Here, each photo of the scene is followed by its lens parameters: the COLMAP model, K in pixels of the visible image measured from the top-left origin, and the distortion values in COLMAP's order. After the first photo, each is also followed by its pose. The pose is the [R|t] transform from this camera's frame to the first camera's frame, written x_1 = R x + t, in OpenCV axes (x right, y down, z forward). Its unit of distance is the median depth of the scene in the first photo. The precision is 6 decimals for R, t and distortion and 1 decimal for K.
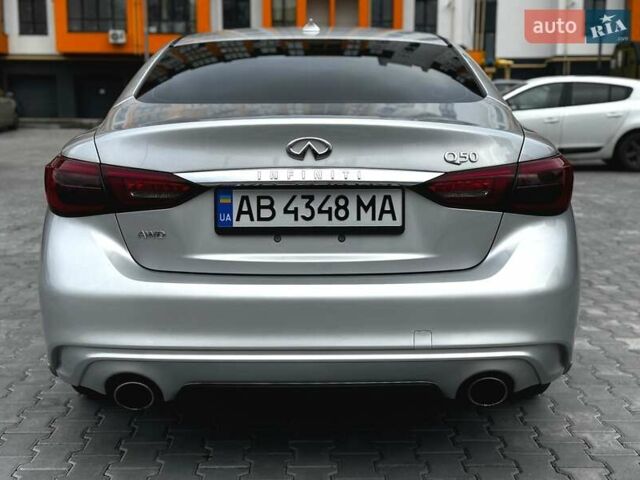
lens RADIAL K [[834.4, 0, 320.0], [0, 834.4, 240.0], [0, 0, 1]] dist [0.224703, -0.523700]
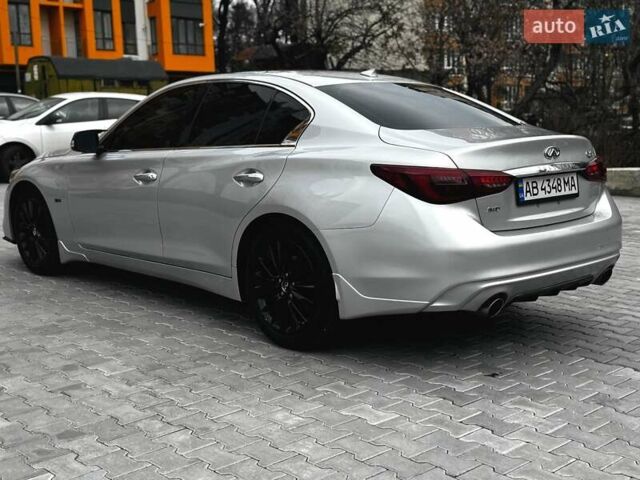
lens RADIAL K [[834.4, 0, 320.0], [0, 834.4, 240.0], [0, 0, 1]] dist [0.224703, -0.523700]
pose [[0.714091, -0.108404, 0.691608, -1.605866], [0.114570, 0.992714, 0.037305, -0.047914], [-0.690614, 0.052598, 0.721309, 0.050242]]
